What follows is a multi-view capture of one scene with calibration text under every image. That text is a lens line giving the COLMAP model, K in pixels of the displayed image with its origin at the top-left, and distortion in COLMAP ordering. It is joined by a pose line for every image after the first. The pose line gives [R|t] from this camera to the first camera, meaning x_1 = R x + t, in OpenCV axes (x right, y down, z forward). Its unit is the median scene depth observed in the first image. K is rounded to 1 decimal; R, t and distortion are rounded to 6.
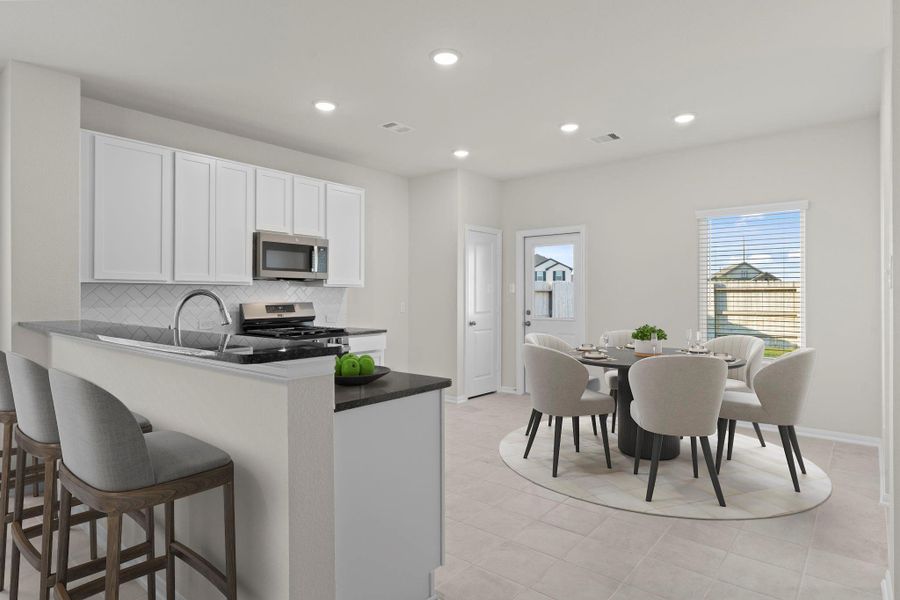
lens RADIAL K [[469.6, 0, 450.0], [0, 469.6, 300.0], [0, 0, 1]] dist [0.001058, 0.000102]
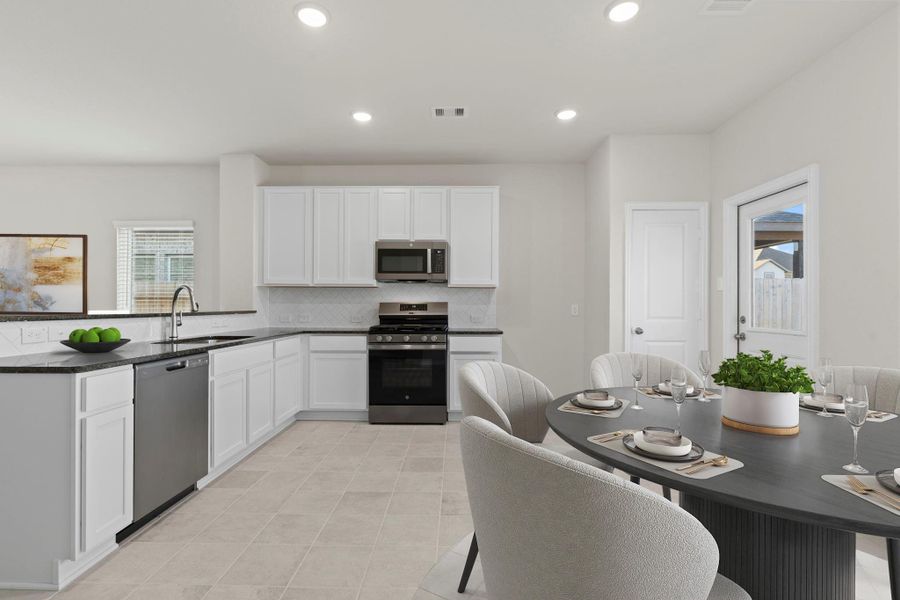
lens RADIAL K [[413.1, 0, 450.1], [0, 413.1, 305.1], [0, 0, 1]] dist [-0.001200, 0.000487]
pose [[0.651169, 0.000165, -0.758933, 0.451868], [-0.009622, 0.999921, -0.008038, 0.019793], [0.758872, 0.012536, 0.651120, 0.417481]]
